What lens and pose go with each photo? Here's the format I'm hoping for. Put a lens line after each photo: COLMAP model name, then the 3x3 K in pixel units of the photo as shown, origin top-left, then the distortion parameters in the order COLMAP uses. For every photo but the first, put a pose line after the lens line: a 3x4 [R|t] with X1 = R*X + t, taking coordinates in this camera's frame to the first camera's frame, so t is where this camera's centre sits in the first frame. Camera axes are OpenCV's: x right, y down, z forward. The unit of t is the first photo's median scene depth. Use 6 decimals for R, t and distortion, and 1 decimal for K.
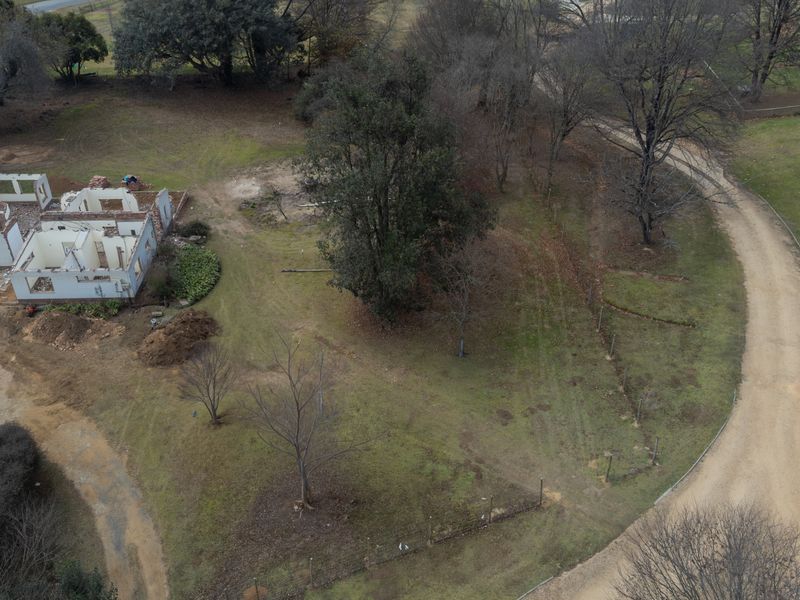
lens RADIAL K [[790.8, 0, 393.5], [0, 790.8, 299.2], [0, 0, 1]] dist [0.042084, -0.017290]
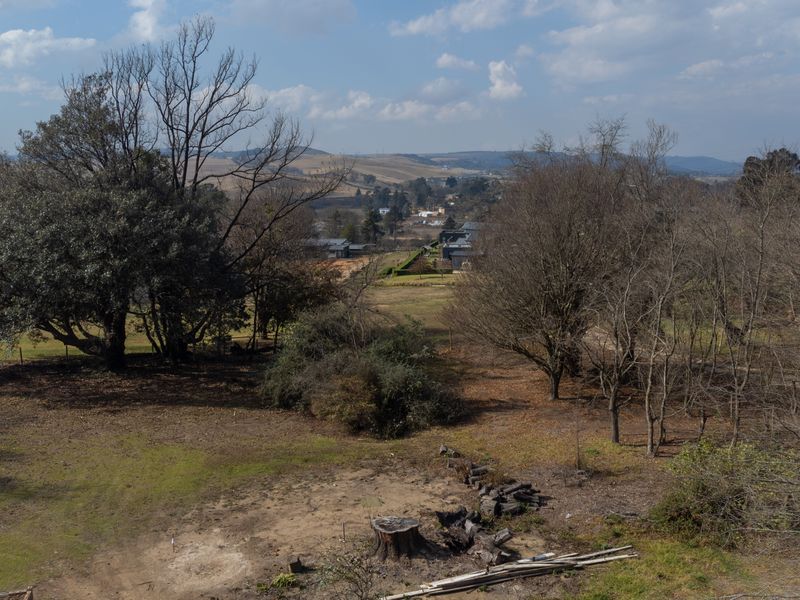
lens RADIAL K [[790.8, 0, 393.5], [0, 790.8, 299.2], [0, 0, 1]] dist [0.042084, -0.017290]
pose [[0.981187, -0.033406, 0.190147, -0.156752], [0.107373, 0.912963, -0.393663, -0.090242], [-0.160446, 0.406673, 0.899374, 0.571681]]
